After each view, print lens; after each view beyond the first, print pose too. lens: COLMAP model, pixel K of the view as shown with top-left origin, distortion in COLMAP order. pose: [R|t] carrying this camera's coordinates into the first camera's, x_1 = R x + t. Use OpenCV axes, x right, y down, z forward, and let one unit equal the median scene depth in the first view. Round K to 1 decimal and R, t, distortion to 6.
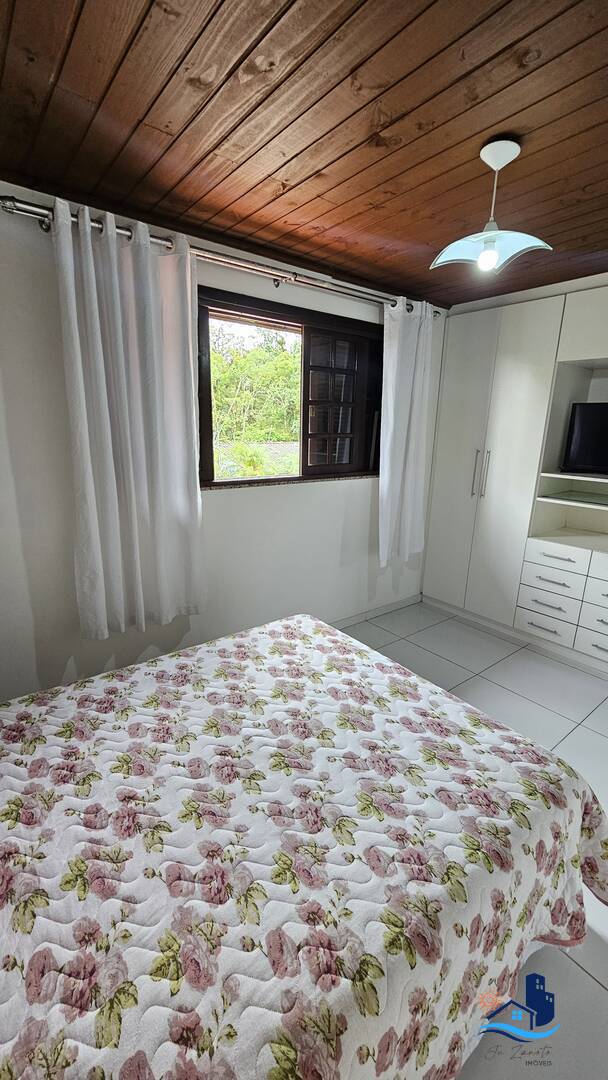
lens RADIAL K [[445.0, 0, 305.6], [0, 445.0, 545.8], [0, 0, 1]] dist [-0.000952, 0.000076]
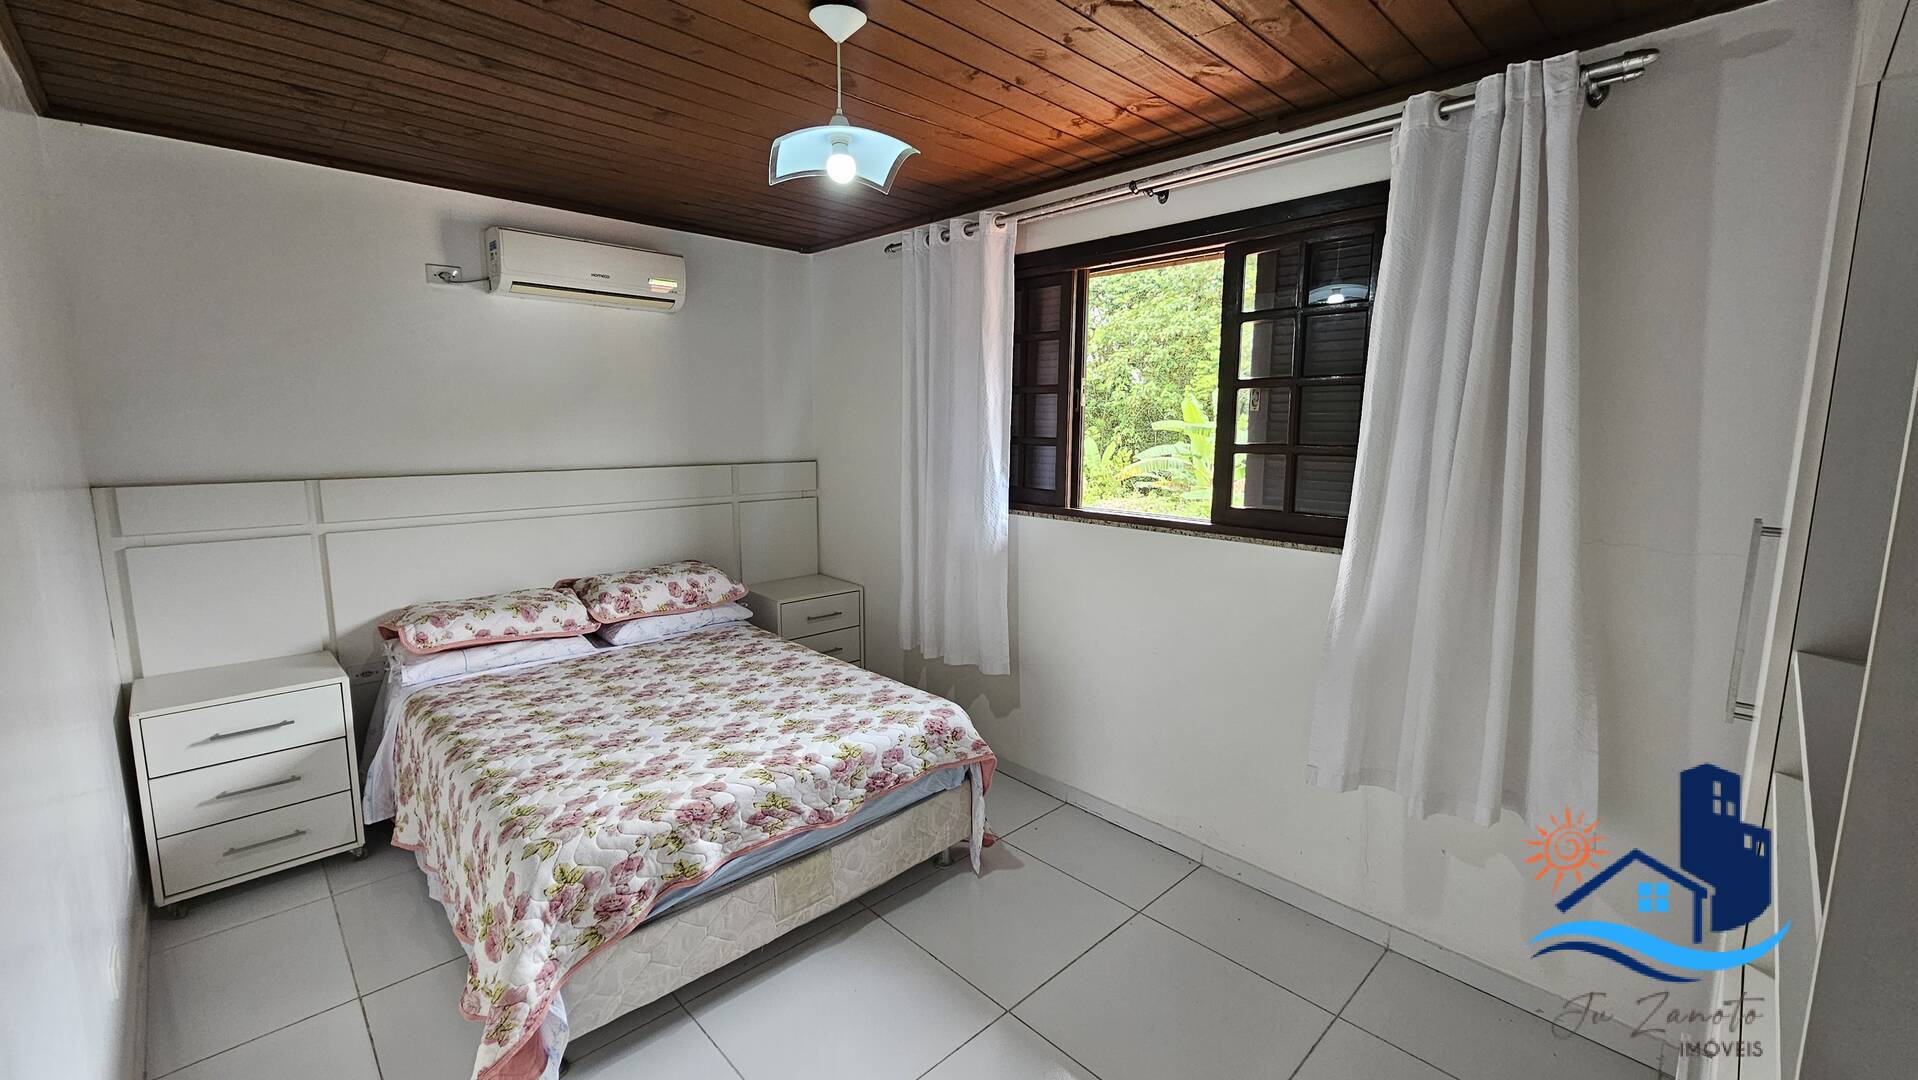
lens RADIAL K [[771.4, 0, 959.0], [0, 771.4, 540.0], [0, 0, 1]] dist [0.001124, 0.000104]
pose [[0.097951, 0.129218, -0.986767, 1.453625], [-0.264374, 0.959287, 0.099376, -0.262760], [0.959433, 0.251142, 0.128125, 1.056368]]
